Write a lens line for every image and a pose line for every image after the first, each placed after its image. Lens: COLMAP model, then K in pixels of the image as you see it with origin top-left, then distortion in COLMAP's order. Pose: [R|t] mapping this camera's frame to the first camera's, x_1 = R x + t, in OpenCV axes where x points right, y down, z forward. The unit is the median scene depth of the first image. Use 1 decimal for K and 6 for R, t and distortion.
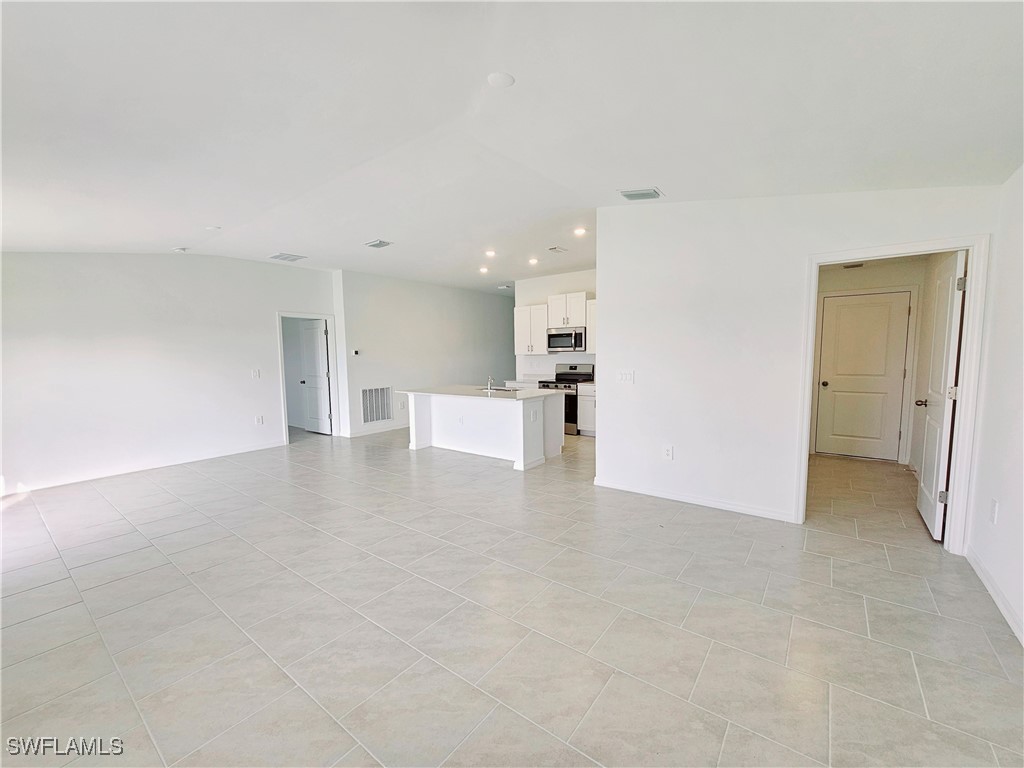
lens RADIAL K [[419.1, 0, 507.9], [0, 419.1, 388.2], [0, 0, 1]] dist [-0.000816, -0.000354]
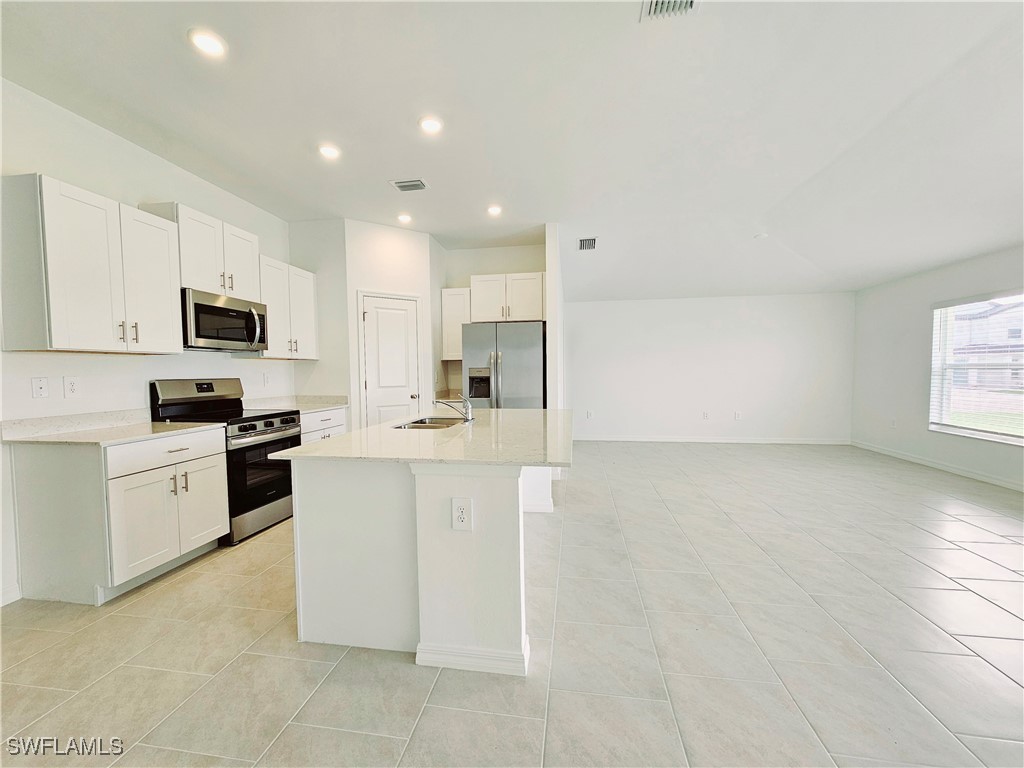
lens RADIAL K [[419.1, 0, 503.5], [0, 419.1, 388.6], [0, 0, 1]] dist [-0.000816, -0.000354]
pose [[-0.473637, -0.016675, 0.880562, -0.402327], [0.090957, 0.993548, 0.067738, -0.051197], [-0.876011, 0.112177, -0.469064, 0.978774]]
